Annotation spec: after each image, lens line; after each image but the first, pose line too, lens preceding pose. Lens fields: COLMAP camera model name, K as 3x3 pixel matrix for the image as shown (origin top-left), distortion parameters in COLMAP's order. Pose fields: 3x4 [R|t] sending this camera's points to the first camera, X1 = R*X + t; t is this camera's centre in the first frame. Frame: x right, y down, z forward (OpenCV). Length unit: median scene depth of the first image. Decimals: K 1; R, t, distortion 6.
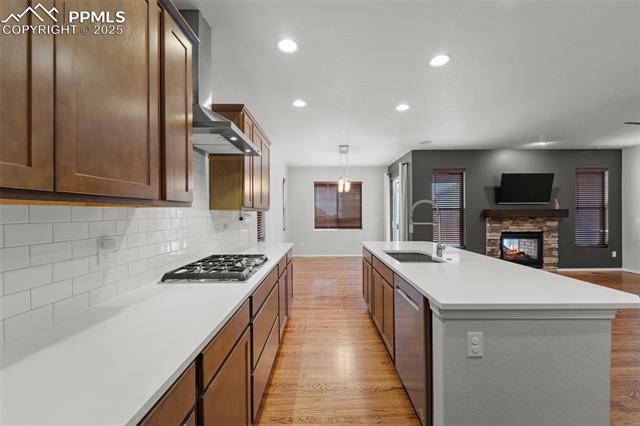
lens RADIAL K [[260.9, 0, 321.3], [0, 260.9, 214.6], [0, 0, 1]] dist [0.002623, -0.001129]
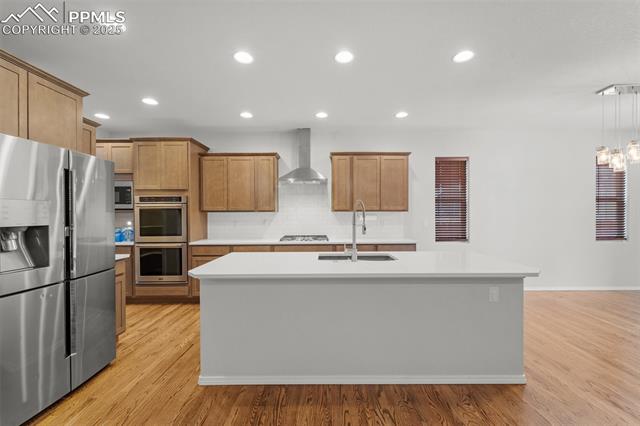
lens RADIAL K [[260.9, 0, 325.2], [0, 260.9, 214.2], [0, 0, 1]] dist [0.002623, -0.001129]
pose [[0.003743, 0.008927, -0.999953, 0.595030], [-0.000013, 0.999960, 0.008927, -0.007178], [0.999993, -0.000021, 0.003743, 0.391765]]
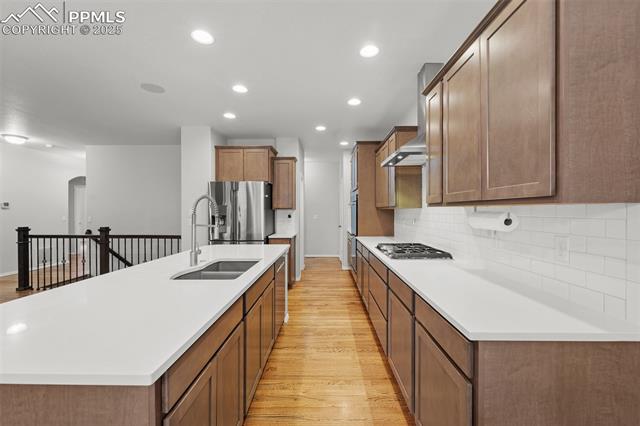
lens RADIAL K [[260.9, 0, 322.5], [0, 260.9, 211.6], [0, 0, 1]] dist [0.002623, -0.001129]
pose [[-0.999903, 0.005165, 0.012928, 0.019499], [0.005275, 0.999950, 0.008494, -0.005279], [-0.012884, 0.008561, -0.999880, 0.783335]]
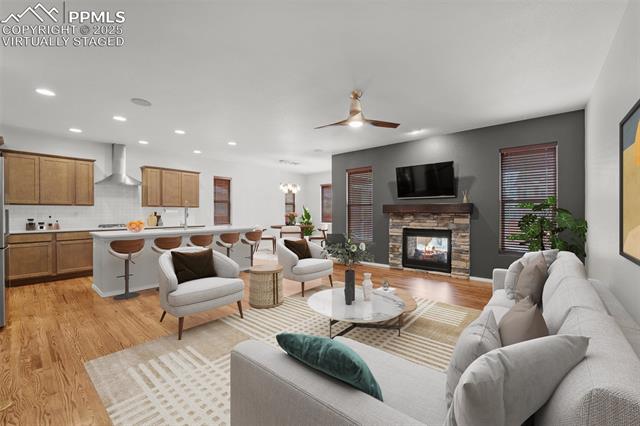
lens RADIAL K [[260.9, 0, 321.0], [0, 260.9, 214.6], [0, 0, 1]] dist [0.002623, -0.001129]
pose [[0.756795, 0.009654, -0.653582, 1.090373], [-0.006562, 0.999953, 0.007172, 0.011984], [0.653620, -0.001138, 0.756822, 0.079779]]
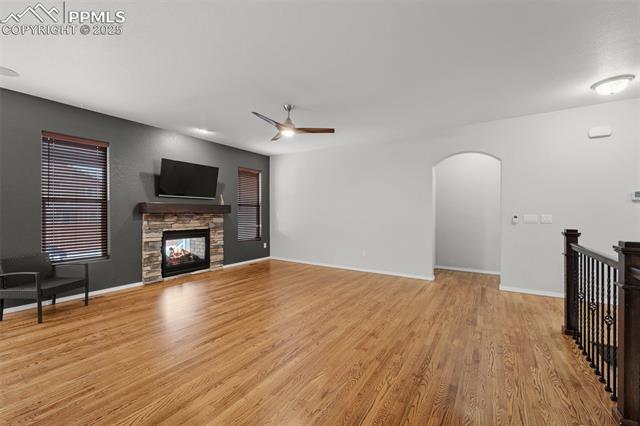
lens RADIAL K [[260.9, 0, 323.2], [0, 260.9, 214.8], [0, 0, 1]] dist [0.002623, -0.001129]
pose [[0.539599, 0.000974, 0.841921, 0.278875], [0.000444, 0.999999, -0.001441, 0.016324], [-0.841922, 0.001152, 0.539598, 0.149159]]
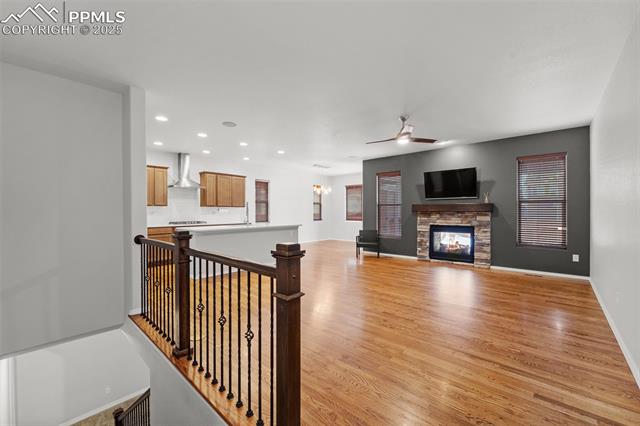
lens RADIAL K [[260.9, 0, 320.1], [0, 260.9, 214.0], [0, 0, 1]] dist [0.002623, -0.001129]
pose [[0.740365, 0.010072, -0.672130, 1.089804], [-0.005156, 0.999943, 0.009305, 0.012479], [0.672186, -0.003423, 0.740375, -0.127408]]
